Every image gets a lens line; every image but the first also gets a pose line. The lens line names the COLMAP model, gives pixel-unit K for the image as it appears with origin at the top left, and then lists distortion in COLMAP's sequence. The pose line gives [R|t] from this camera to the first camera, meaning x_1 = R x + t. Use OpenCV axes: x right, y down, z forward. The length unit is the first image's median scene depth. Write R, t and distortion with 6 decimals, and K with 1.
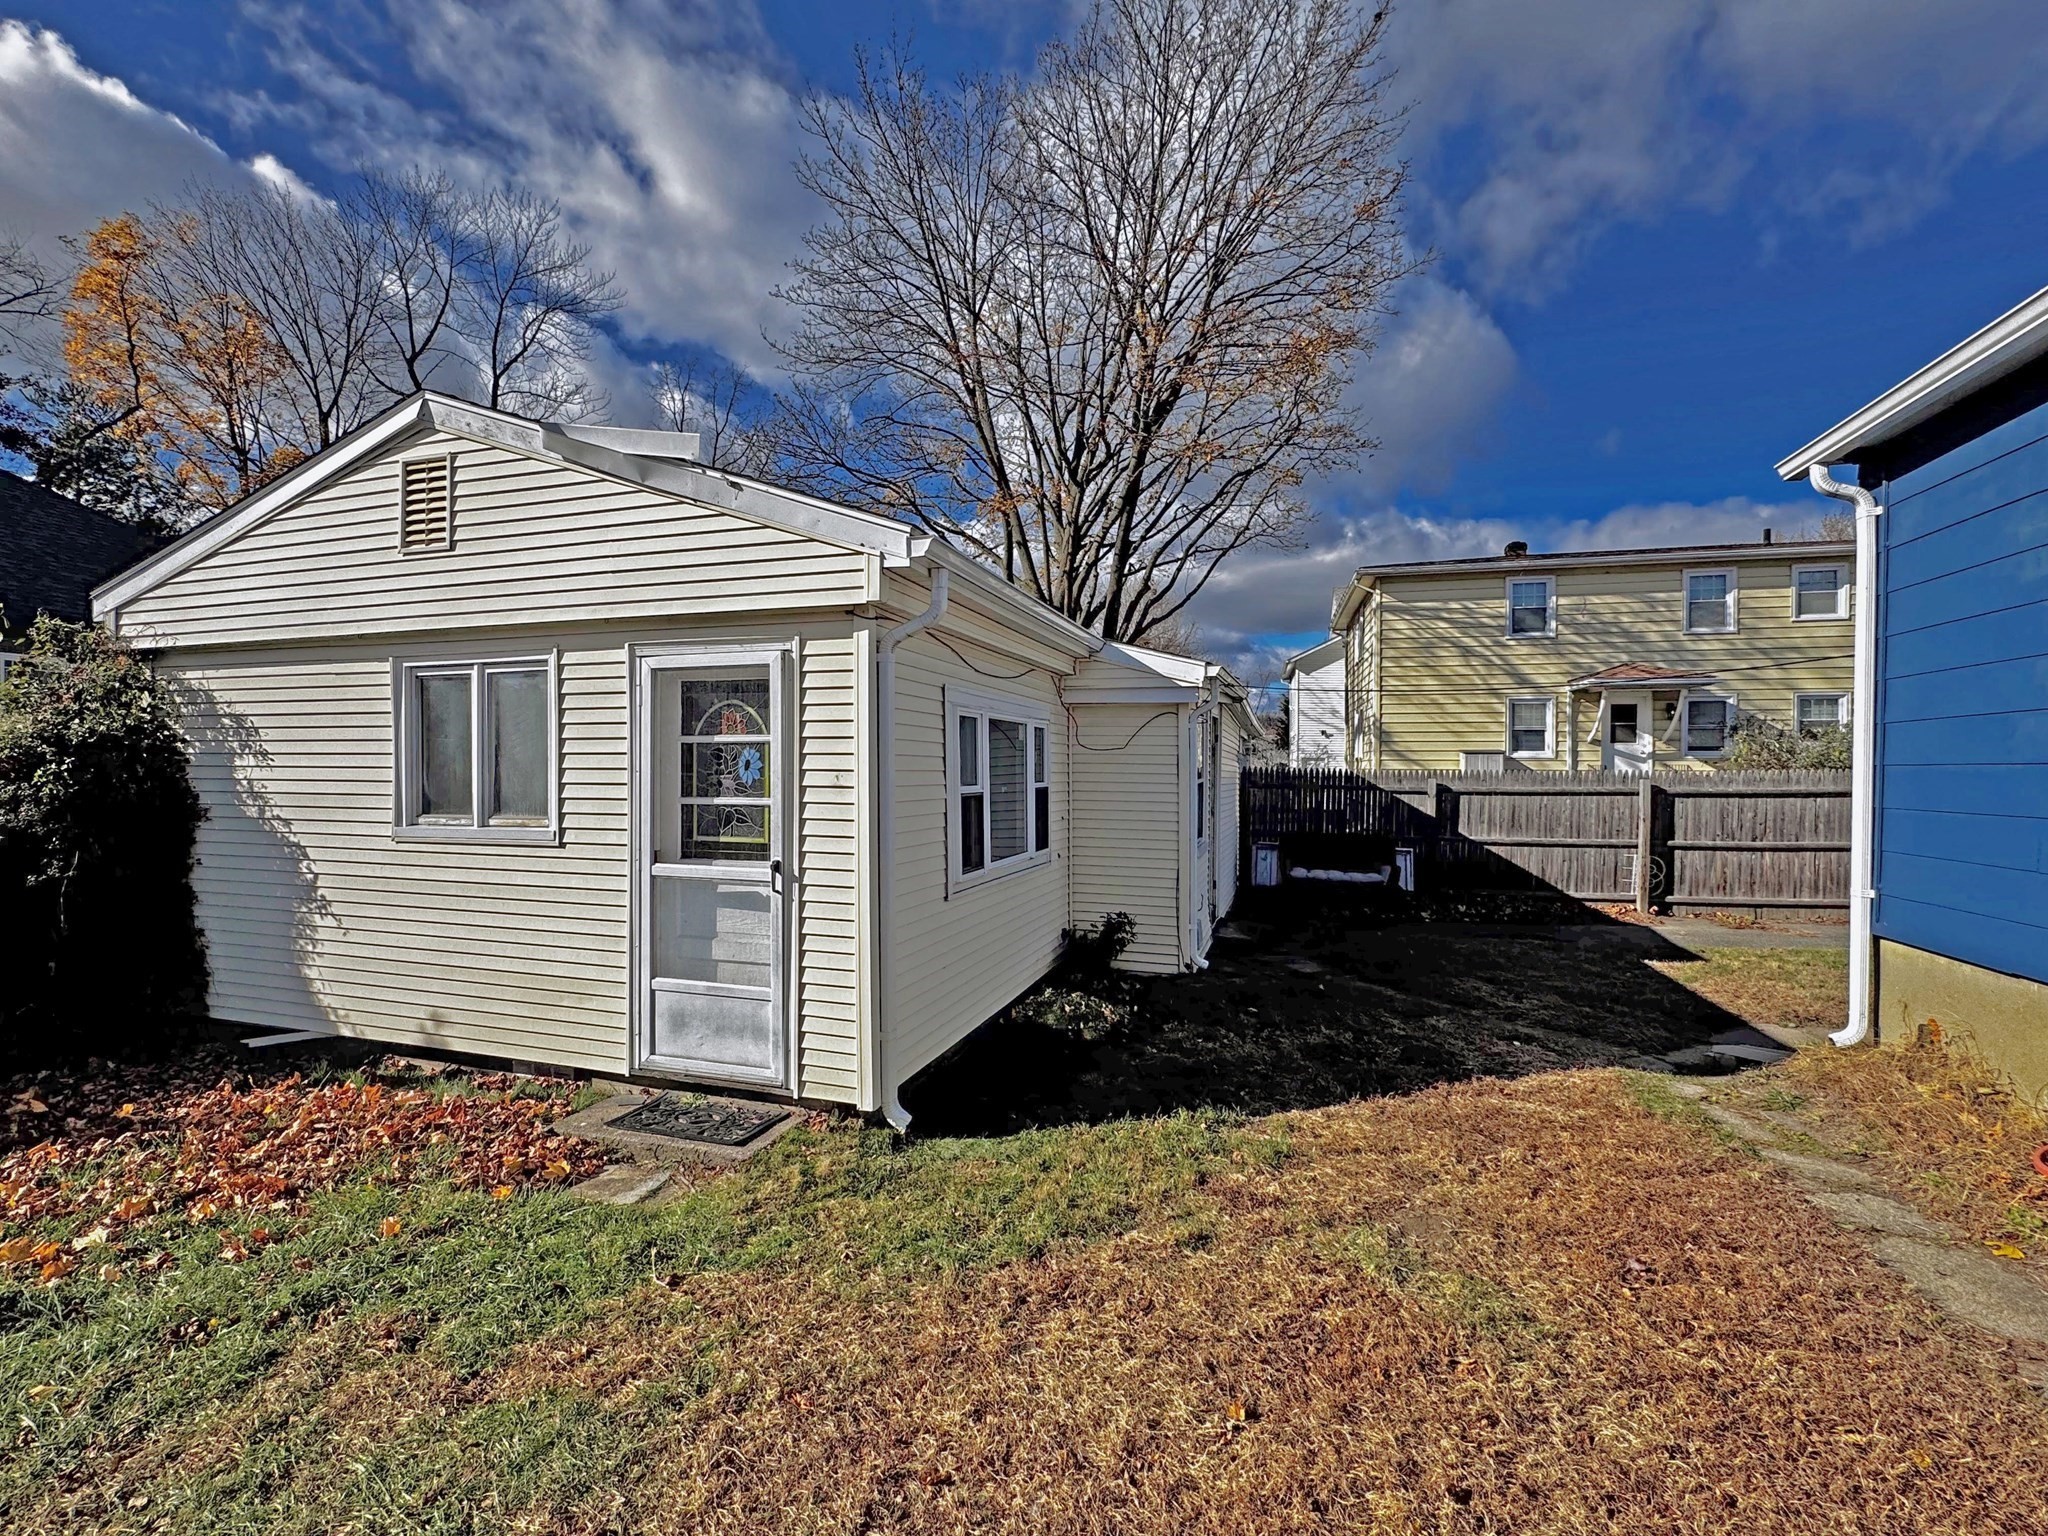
lens RADIAL K [[908.8, 0, 1019.0], [0, 908.8, 765.8], [0, 0, 1]] dist [-0.008569, 0.001580]
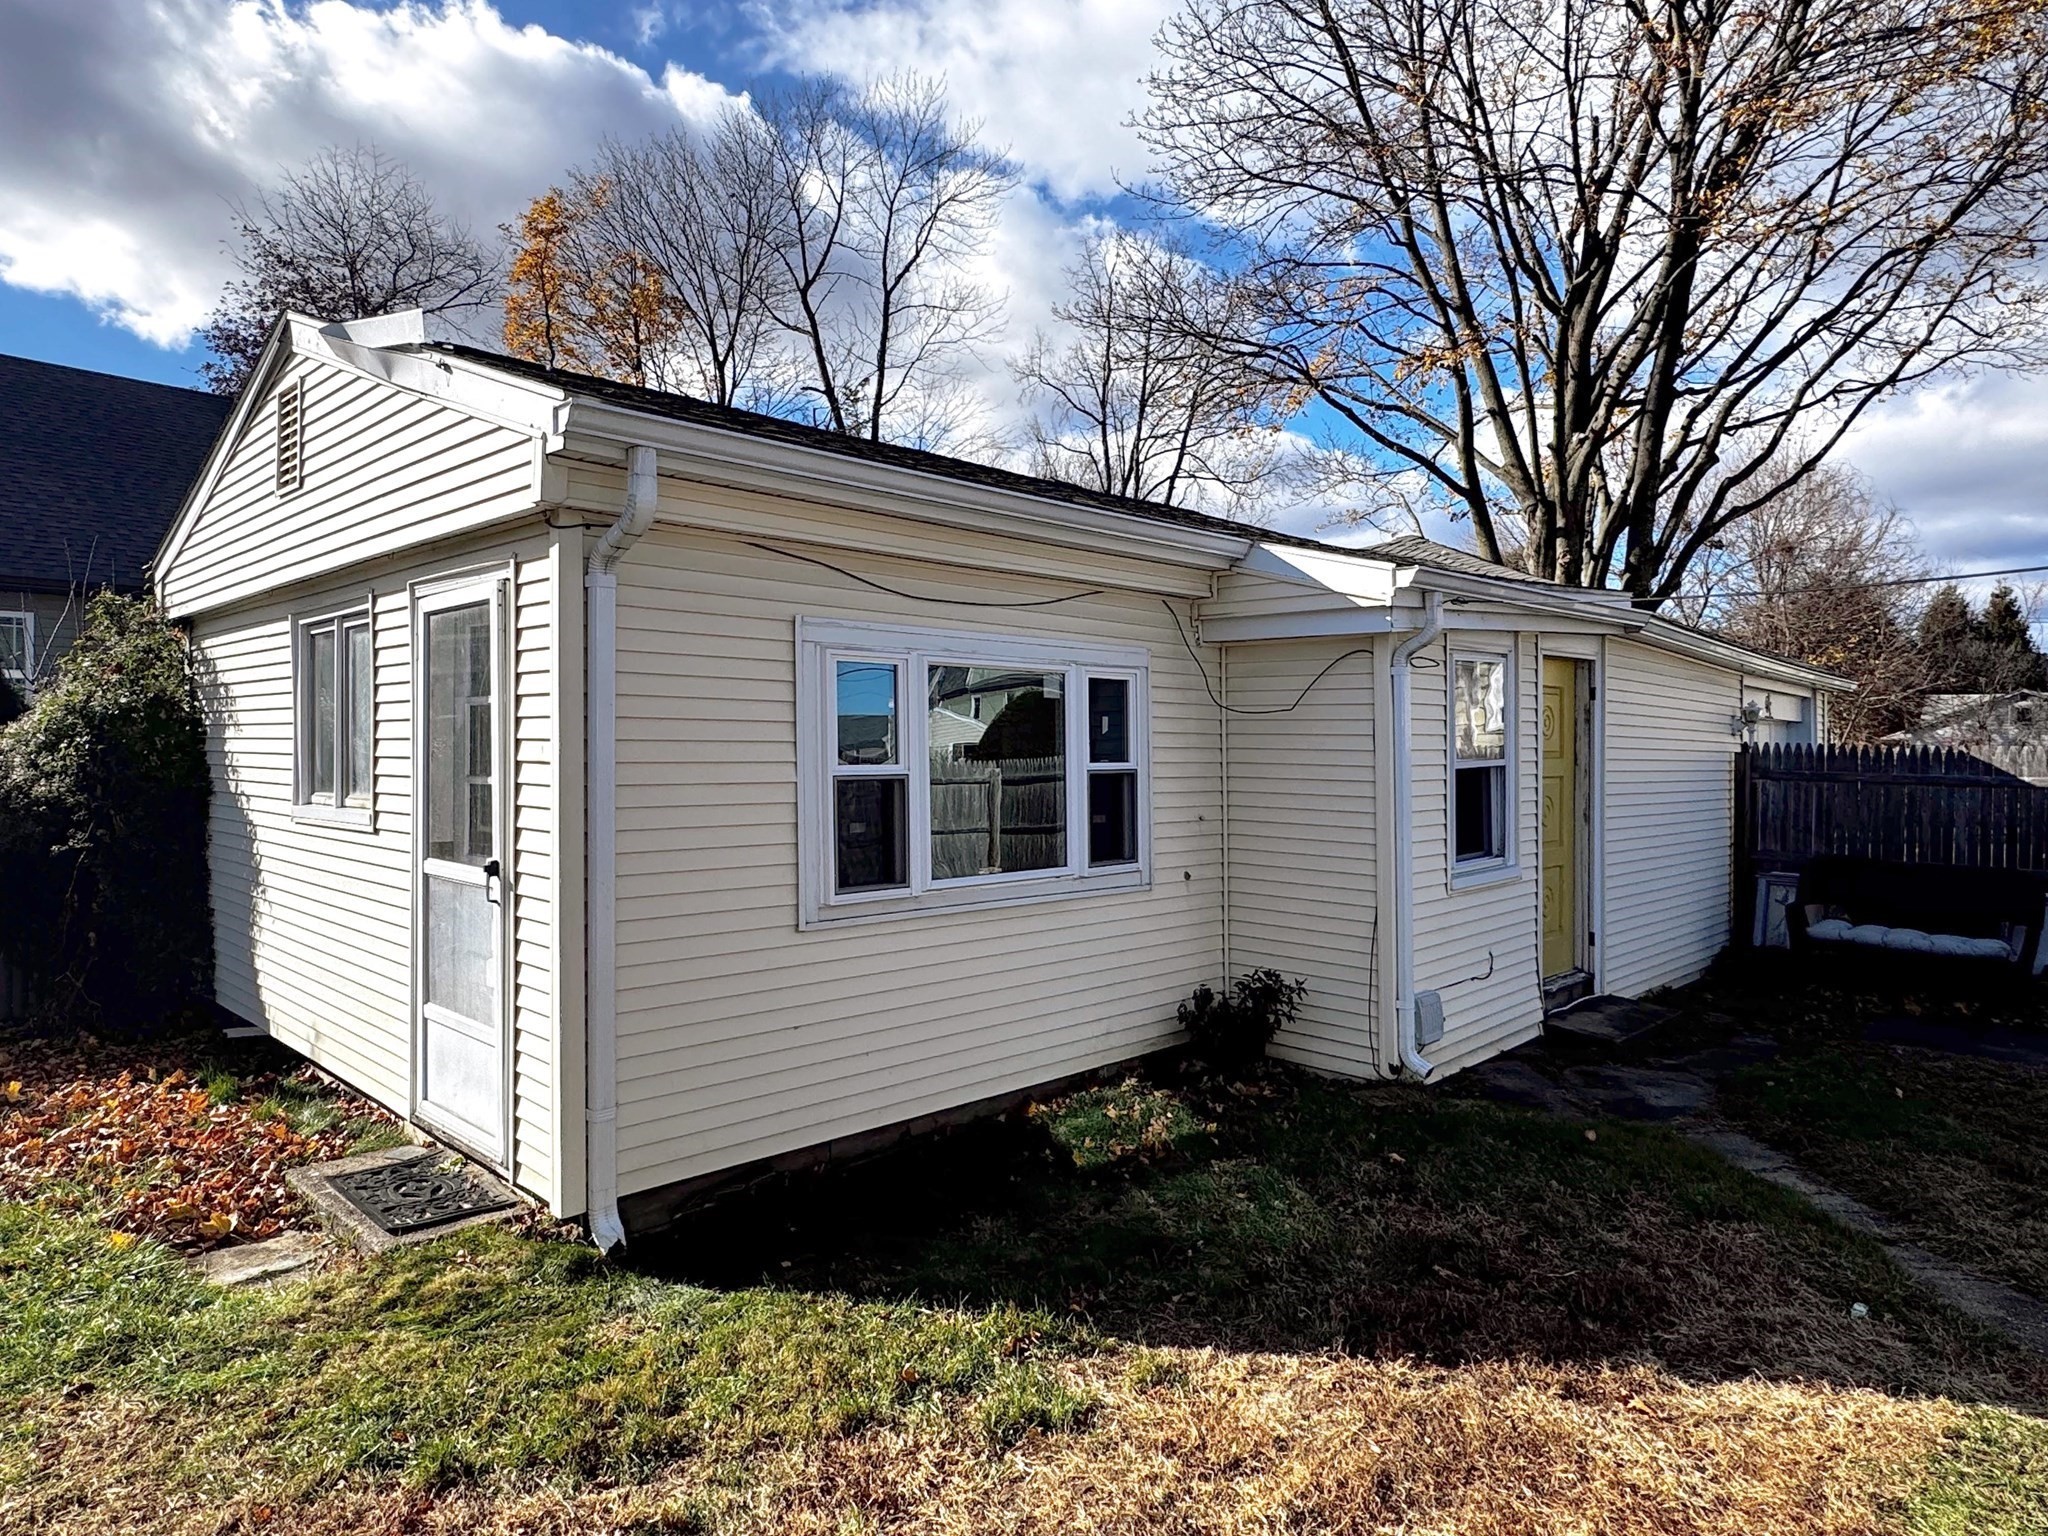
lens RADIAL K [[1214.0, 0, 1023.8], [0, 1214.0, 730.4], [0, 0, 1]] dist [-0.006434, 0.002184]
pose [[0.899664, -0.004011, -0.436564, 0.472252], [-0.001044, 0.999935, -0.011338, 0.006597], [0.436582, 0.010656, 0.899602, 0.243257]]
